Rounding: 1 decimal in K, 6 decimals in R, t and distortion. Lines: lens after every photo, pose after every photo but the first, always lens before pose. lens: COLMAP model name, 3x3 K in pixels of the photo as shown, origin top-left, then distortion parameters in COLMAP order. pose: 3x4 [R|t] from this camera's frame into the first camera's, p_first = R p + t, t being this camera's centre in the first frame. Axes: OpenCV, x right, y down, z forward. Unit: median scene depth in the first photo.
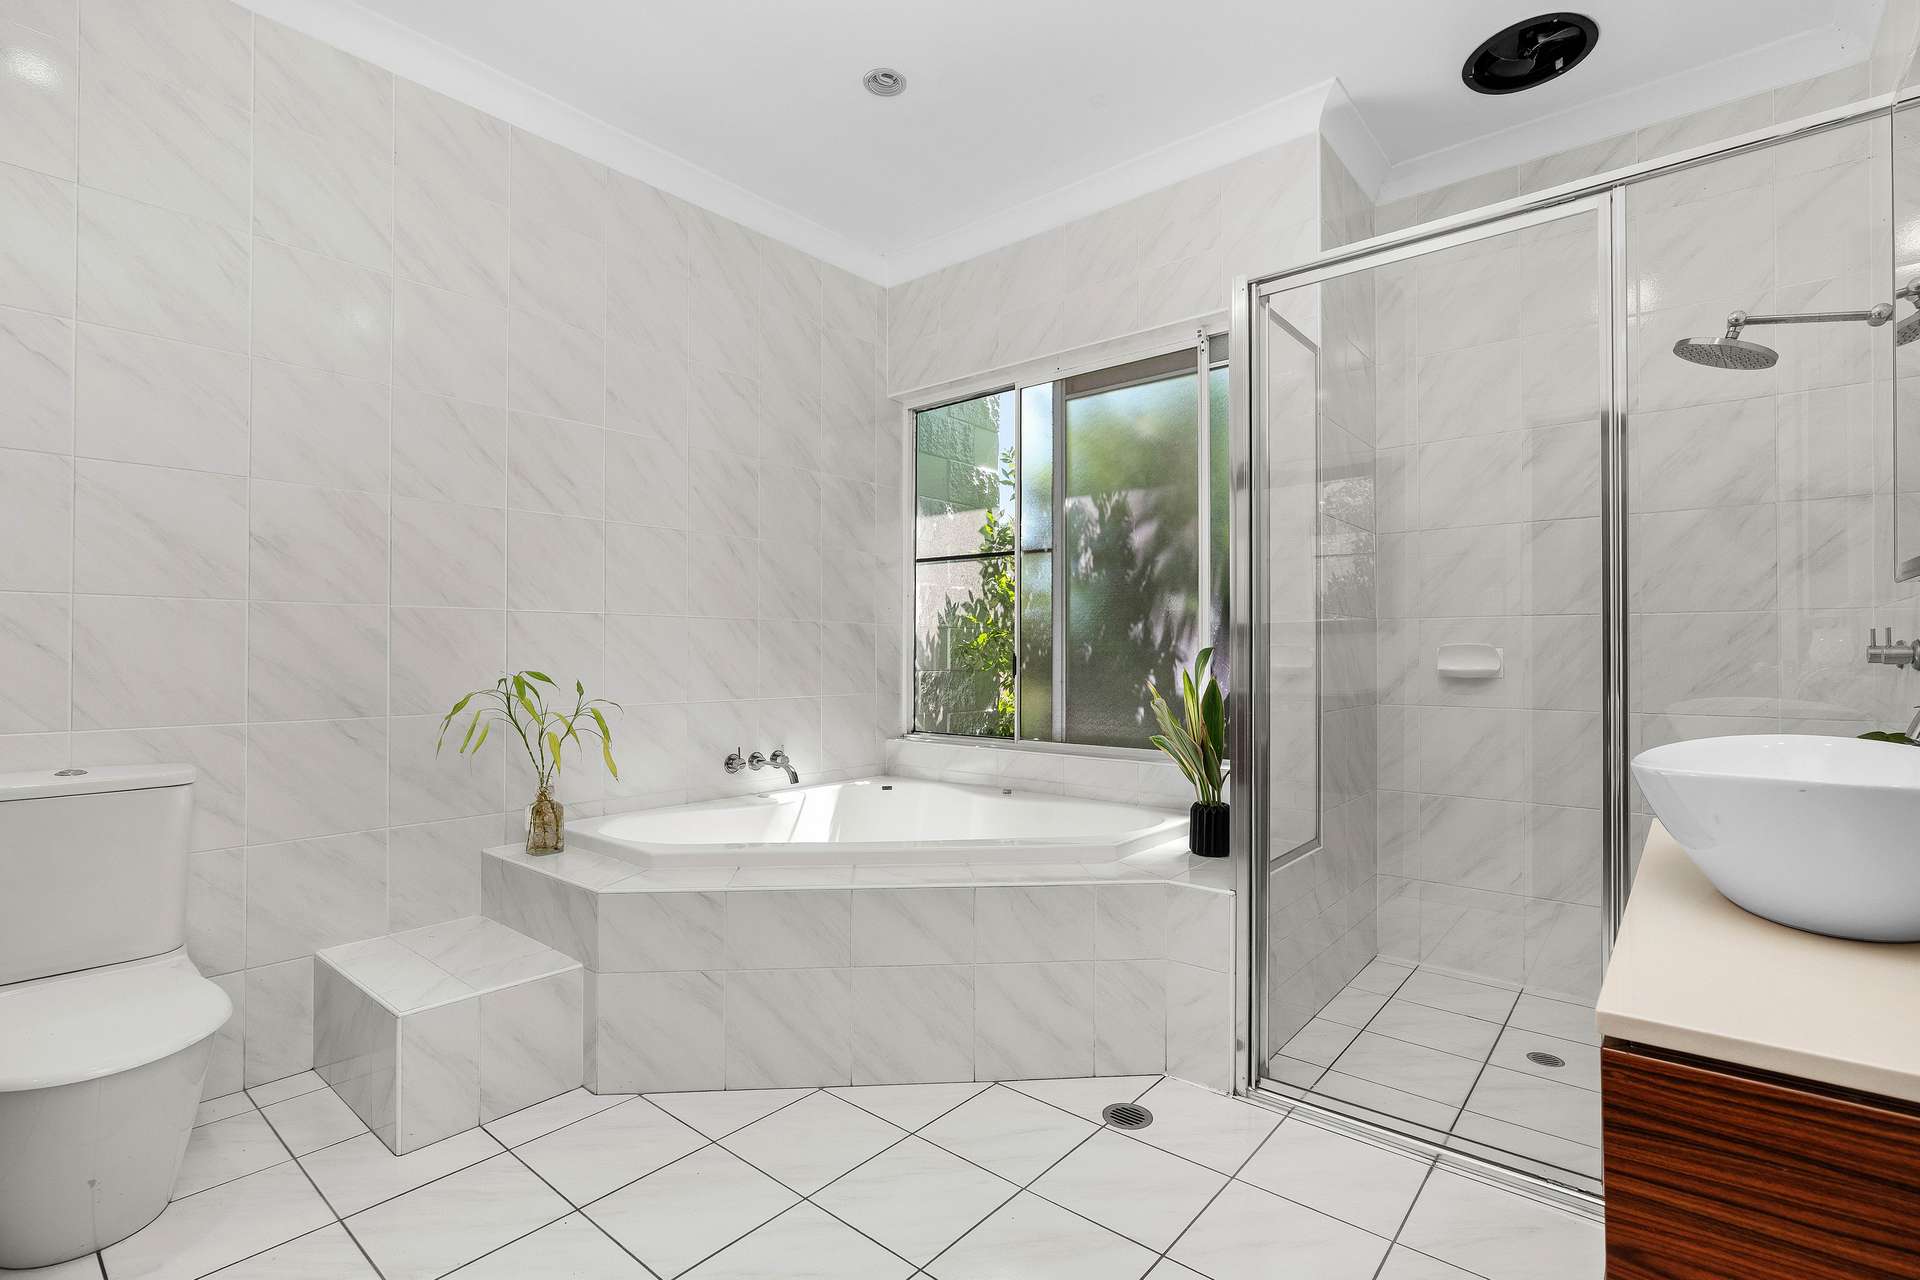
lens RADIAL K [[876.5, 0, 965.5], [0, 876.5, 641.7], [0, 0, 1]] dist [-0.009874, 0.005754]
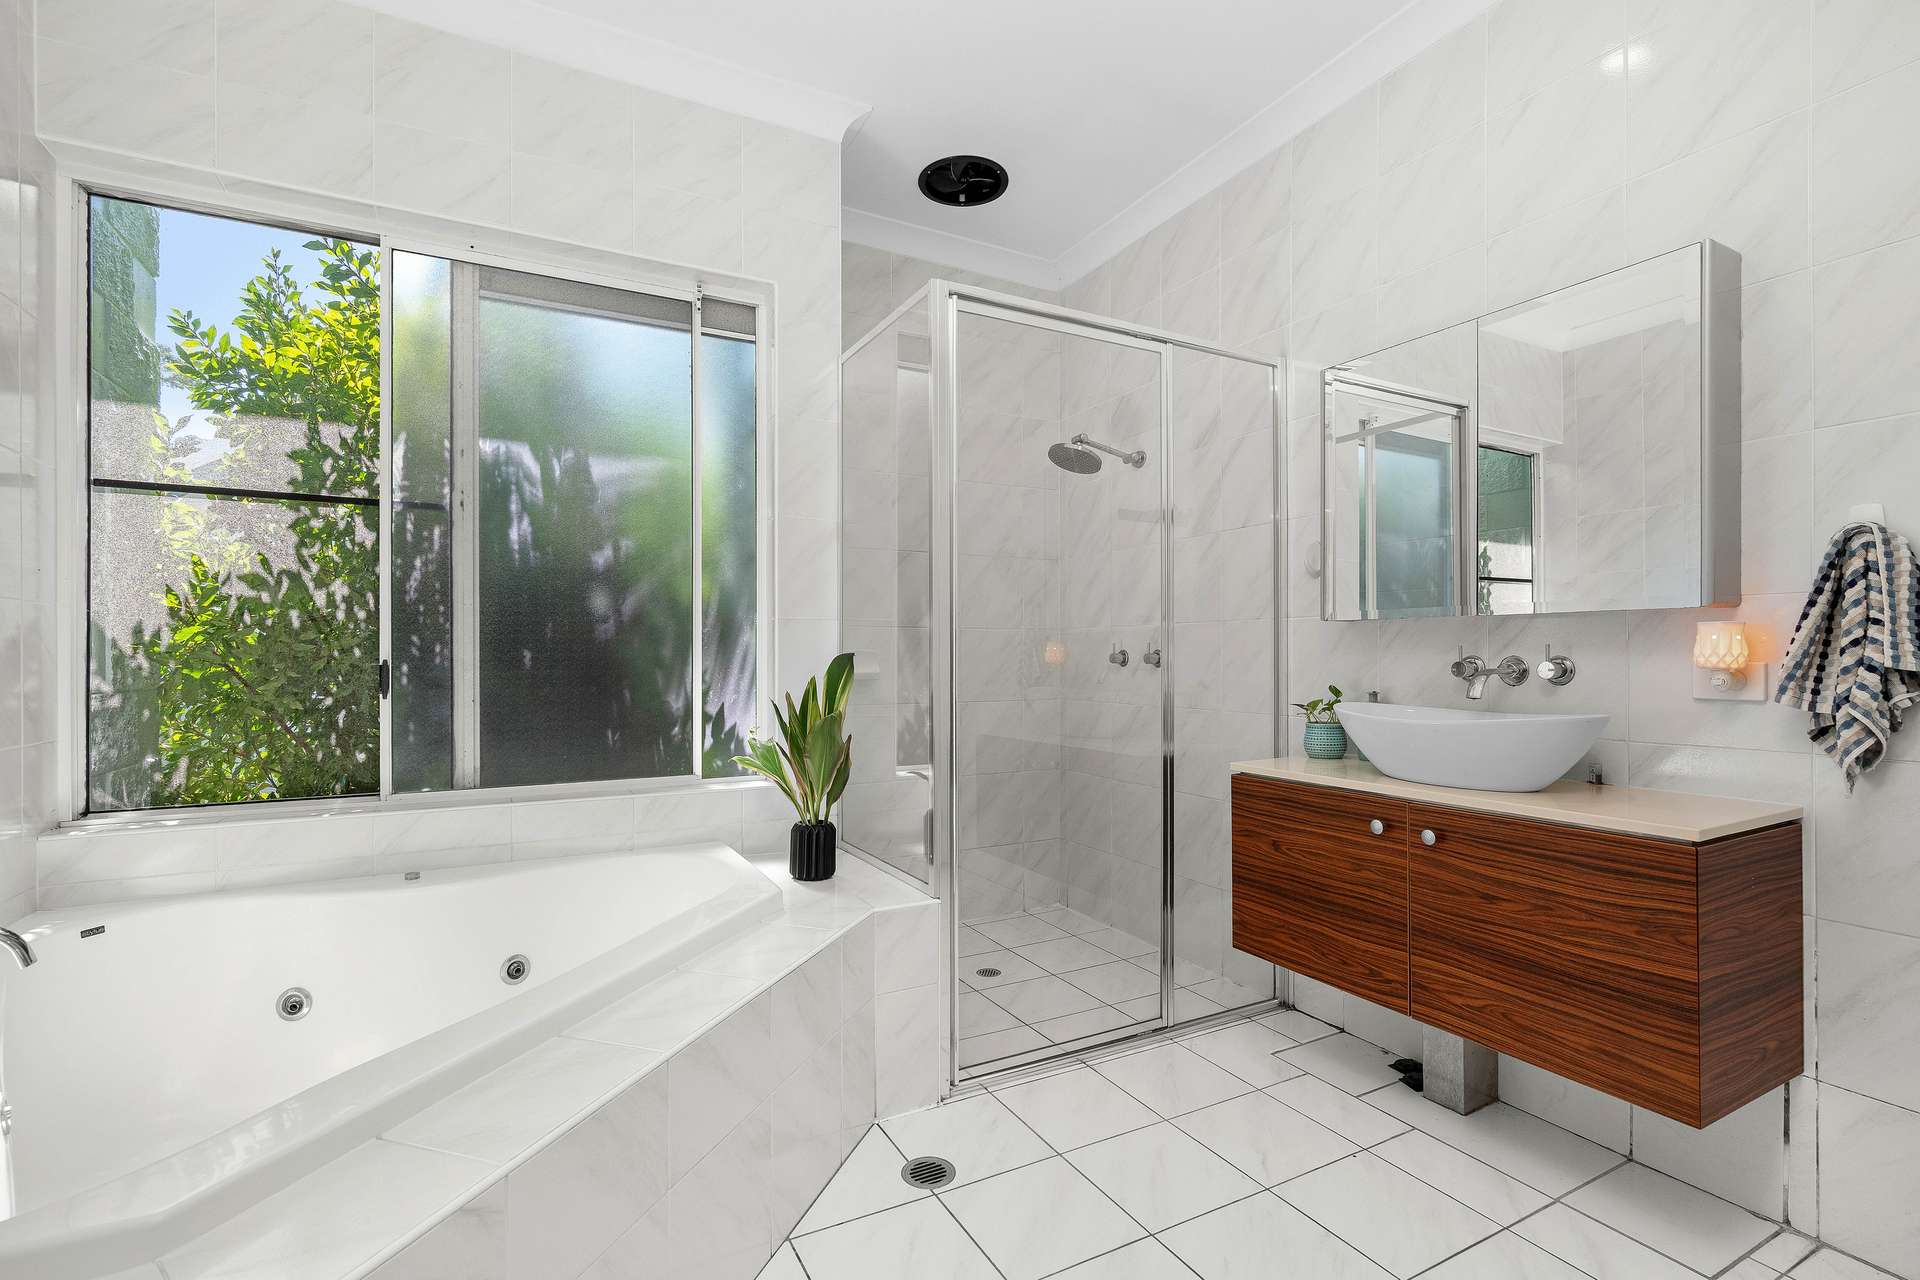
lens RADIAL K [[876.5, 0, 960.3], [0, 876.5, 655.0], [0, 0, 1]] dist [-0.009874, 0.005754]
pose [[0.386828, -0.000857, 0.922151, -0.362258], [-0.009093, 0.999947, 0.004743, 0.002293], [-0.922107, -0.010220, 0.386800, 0.357736]]
